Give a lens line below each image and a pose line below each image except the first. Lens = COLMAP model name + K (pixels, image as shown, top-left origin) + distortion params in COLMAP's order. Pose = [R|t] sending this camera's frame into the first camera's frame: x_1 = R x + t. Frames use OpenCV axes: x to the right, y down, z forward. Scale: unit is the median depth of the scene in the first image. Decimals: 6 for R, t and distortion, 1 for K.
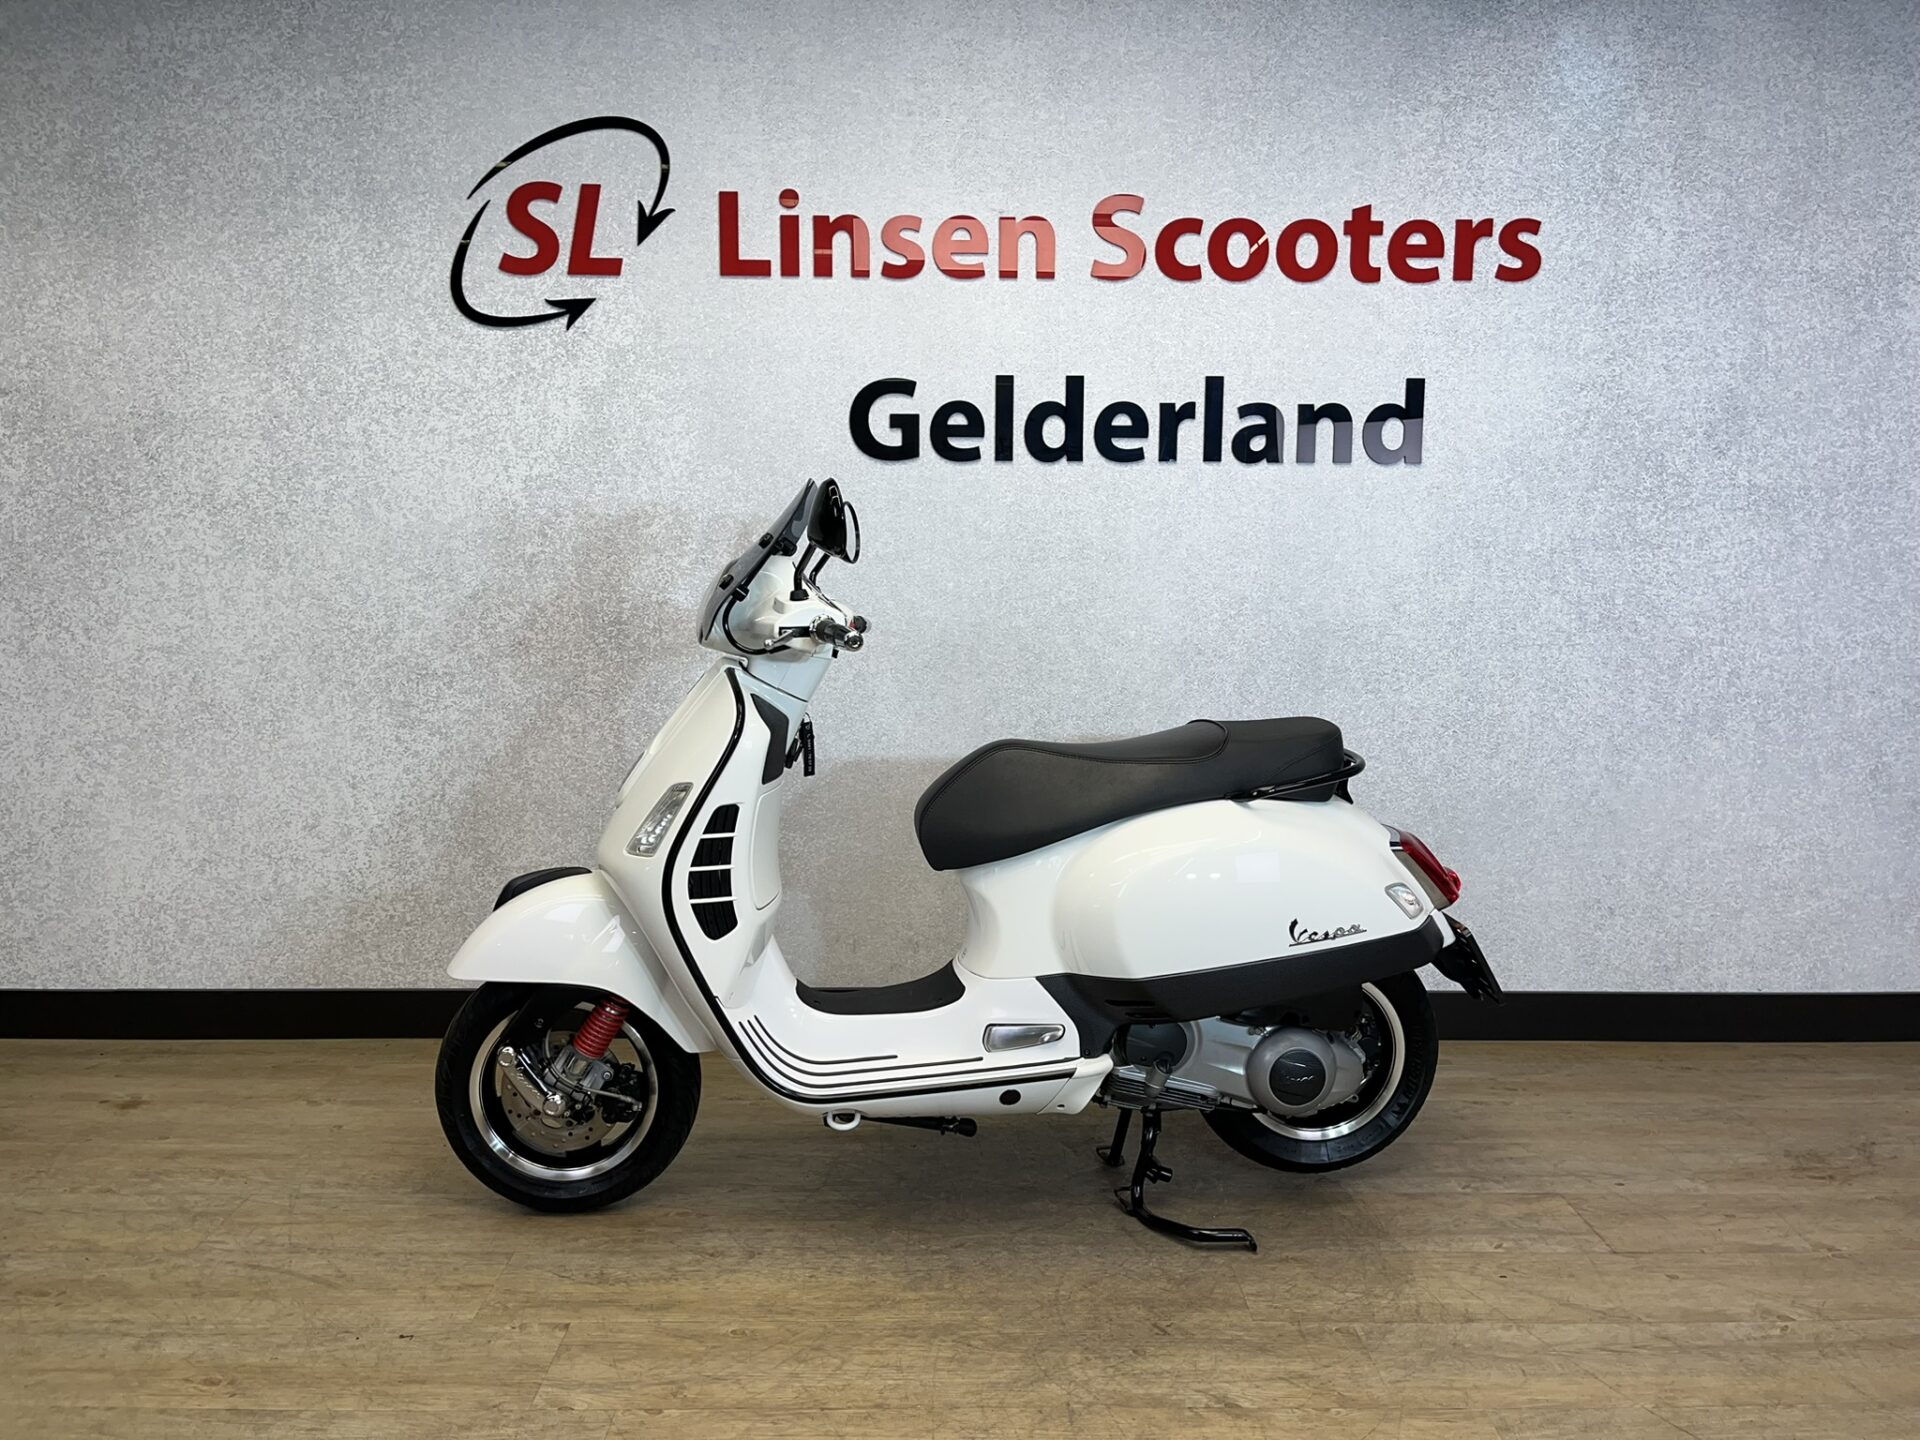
lens RADIAL K [[1468.6, 0, 957.5], [0, 1468.6, 724.8], [0, 0, 1]] dist [0.081411, -0.122413]
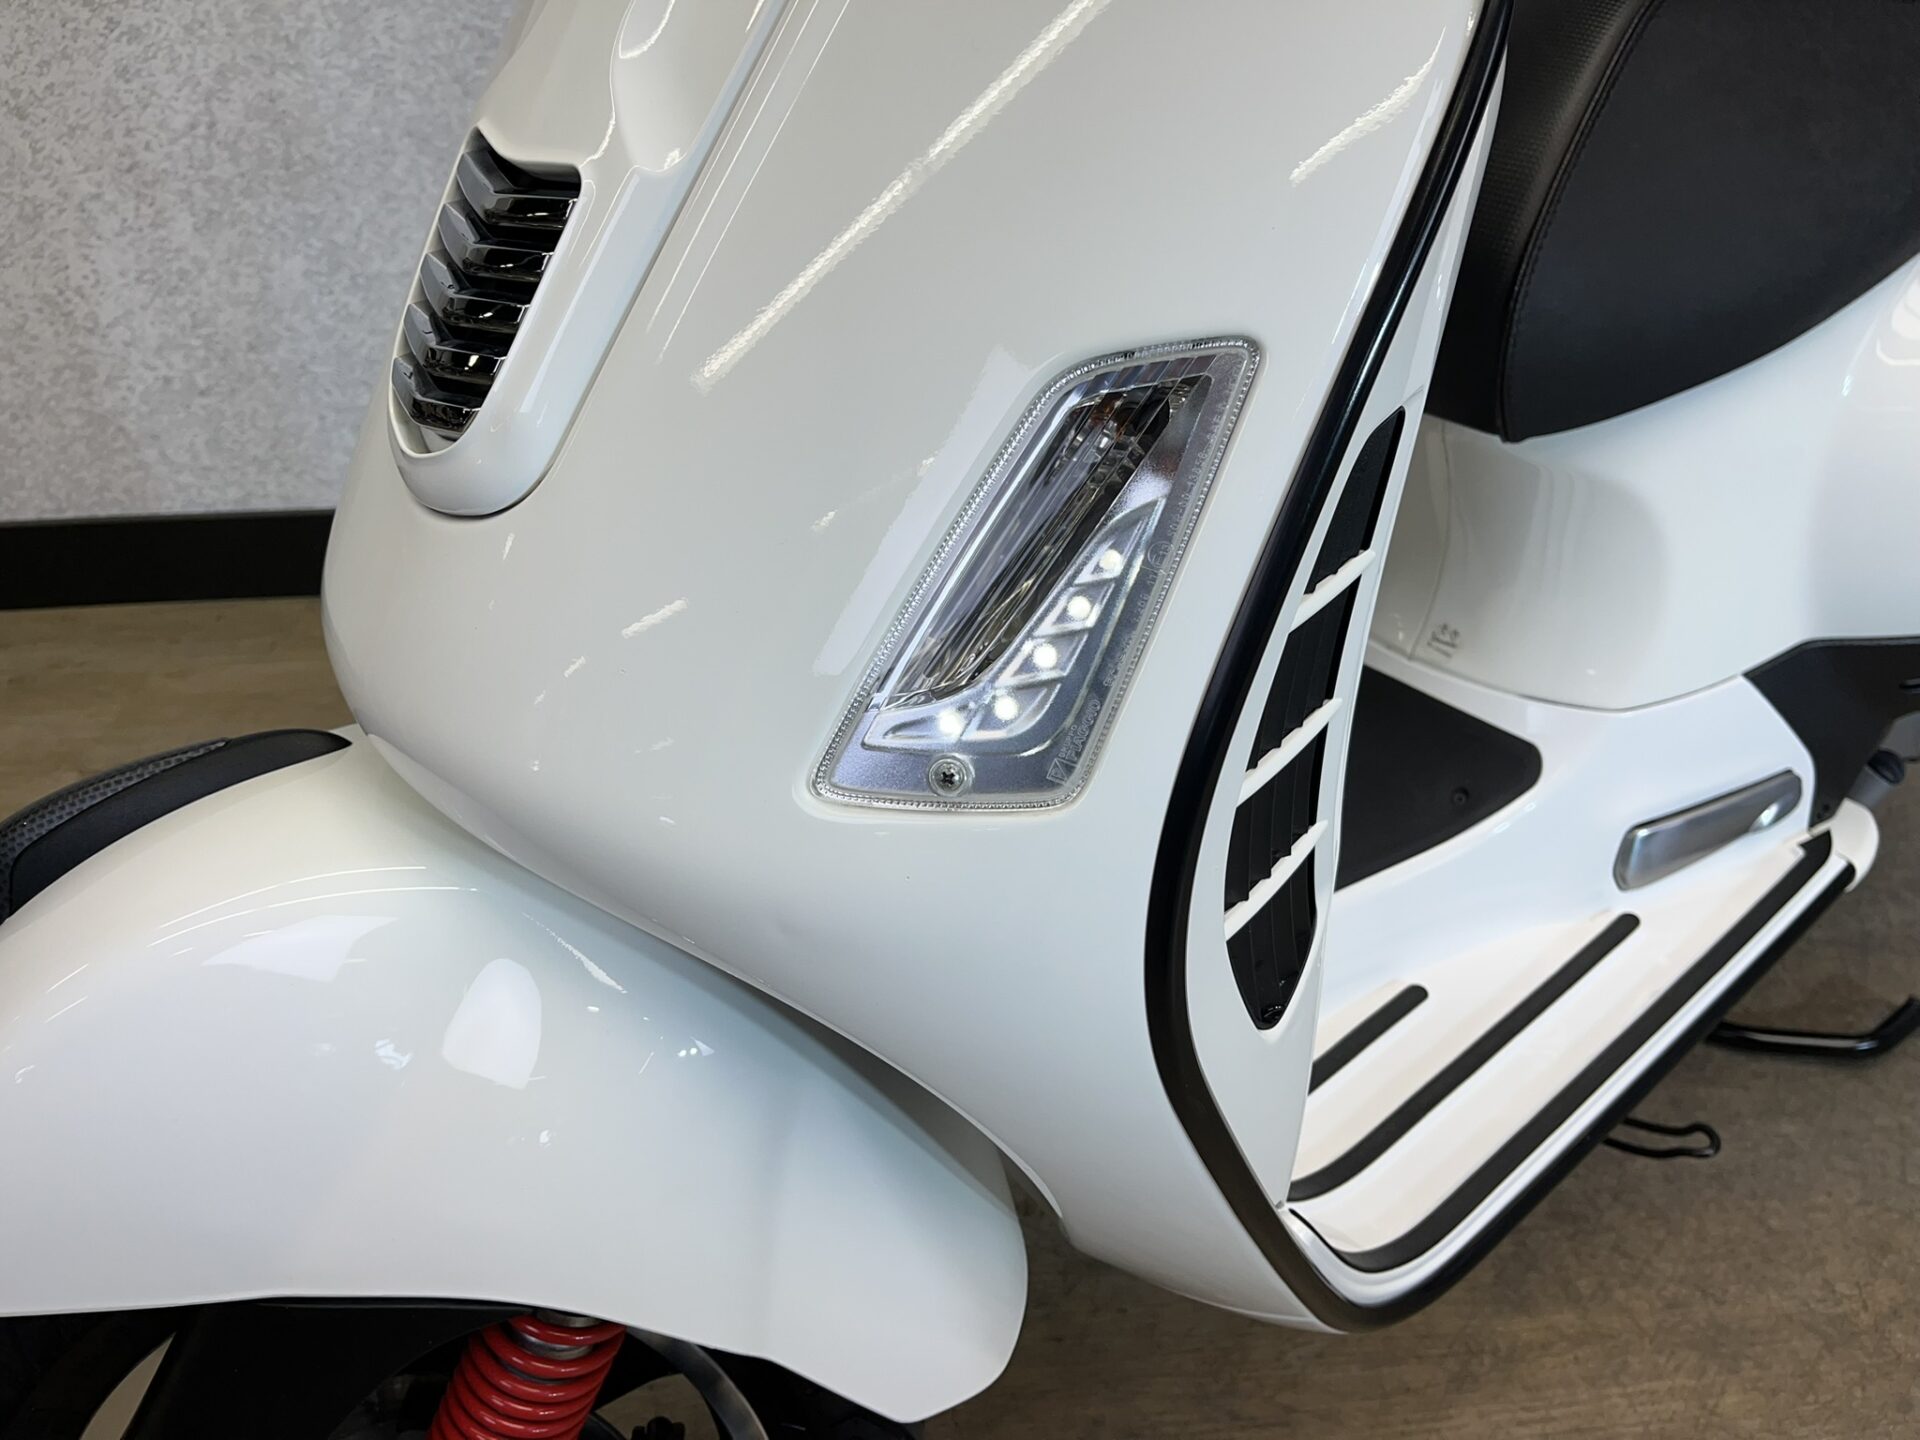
lens RADIAL K [[1468.6, 0, 936.9], [0, 1468.6, 729.6], [0, 0, 1]] dist [0.081411, -0.122413]
pose [[0.997391, -0.051641, 0.050449, -0.152273], [0.024400, 0.898810, 0.437659, 0.019207], [-0.067946, -0.435286, 0.897724, 0.480932]]
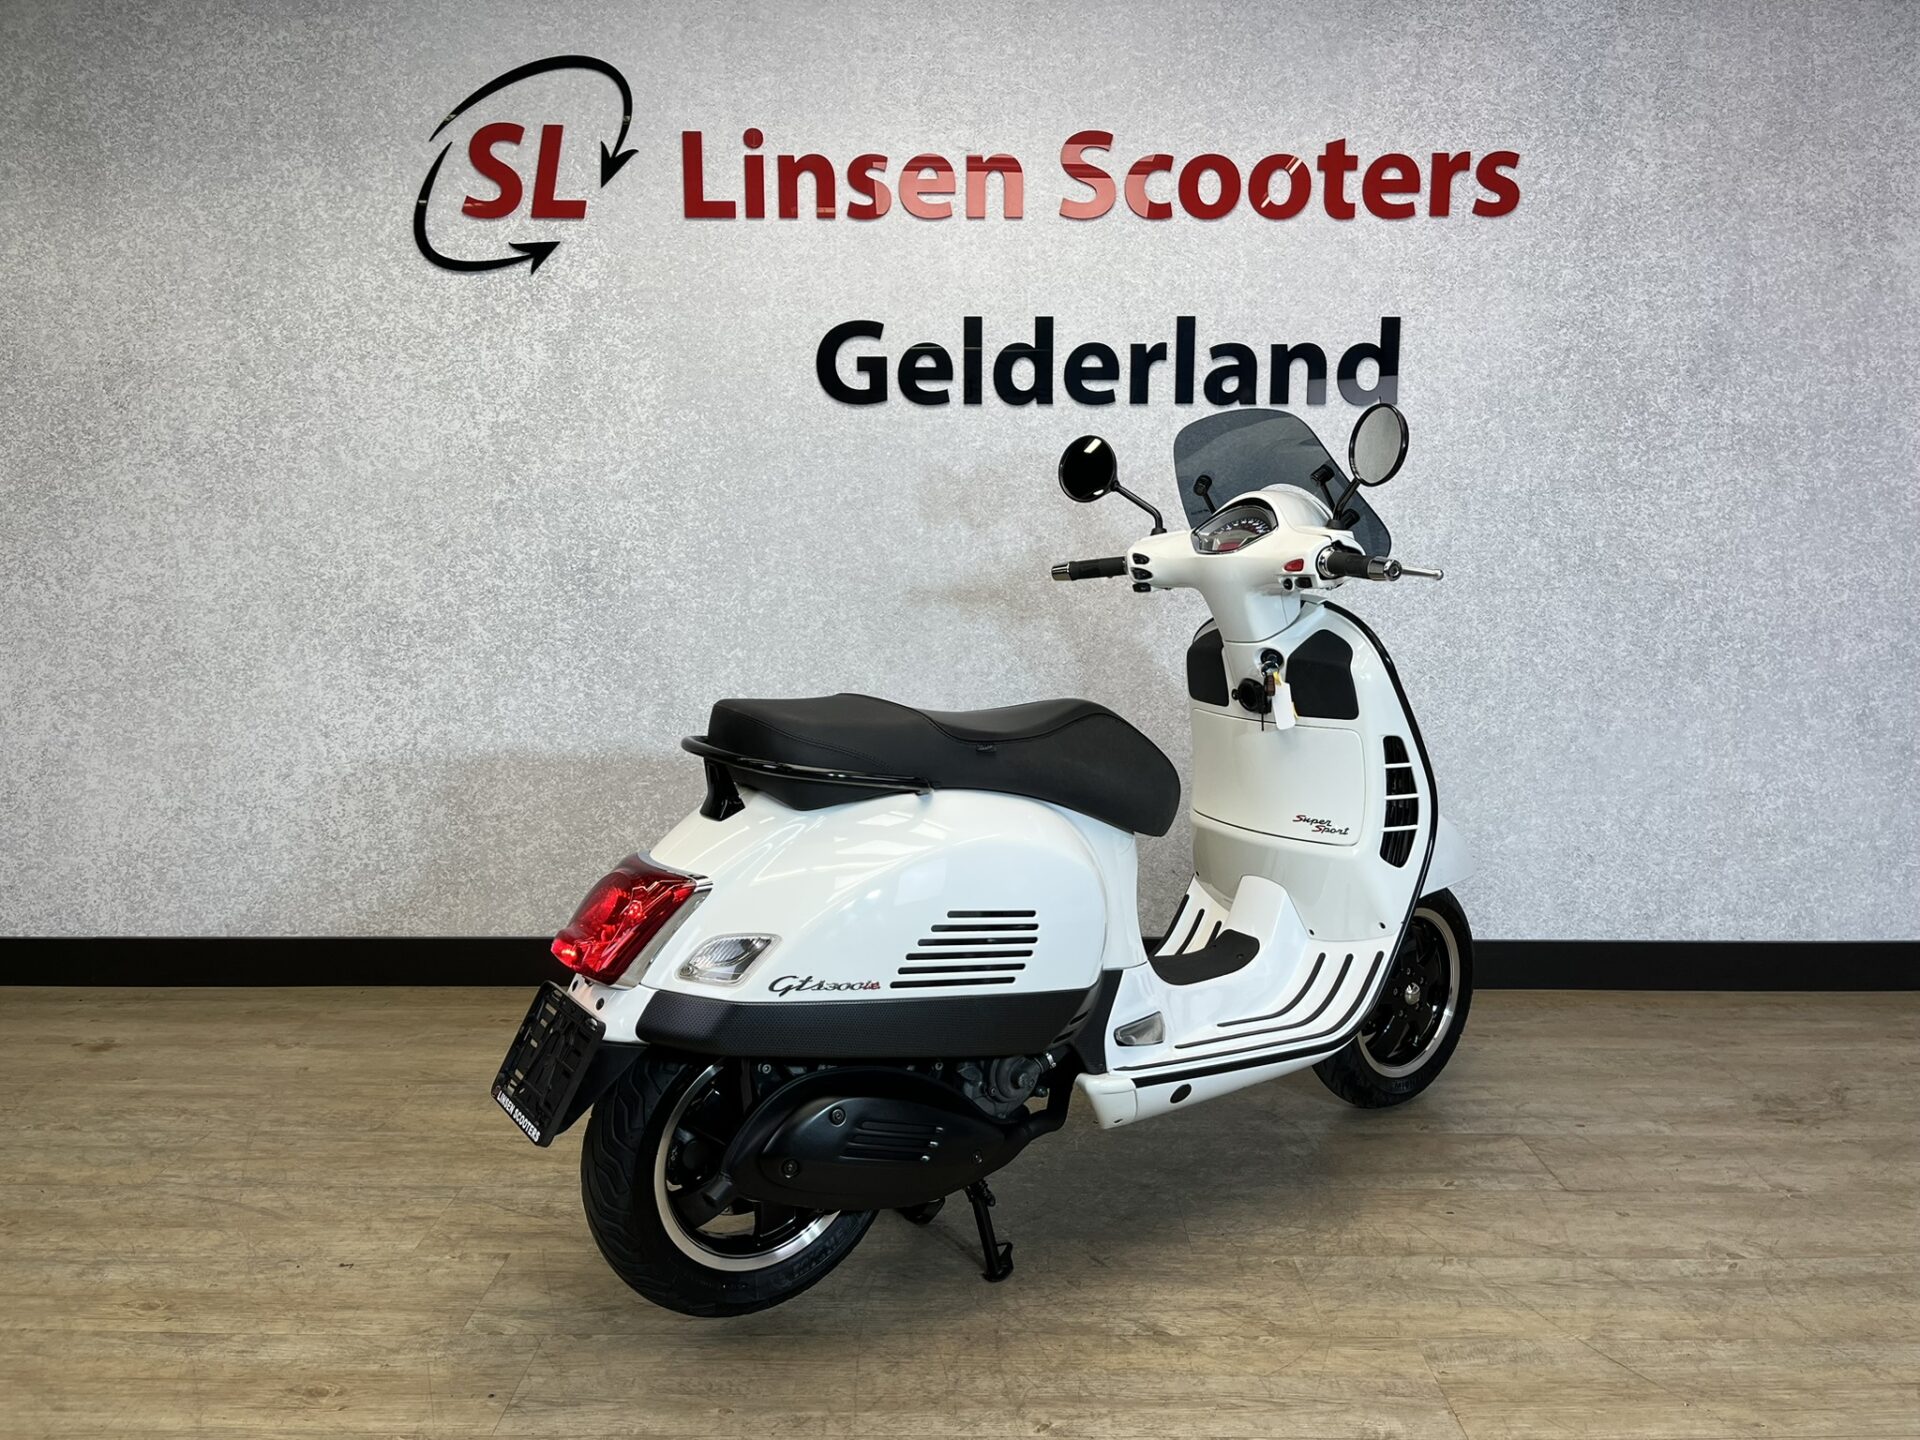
lens RADIAL K [[1468.6, 0, 964.0], [0, 1468.6, 730.1], [0, 0, 1]] dist [0.081411, -0.122413]
pose [[0.999811, -0.002426, -0.019315, 0.044257], [0.002800, 0.999808, 0.019402, 0.020363], [0.019264, -0.019452, 0.999625, 0.006173]]
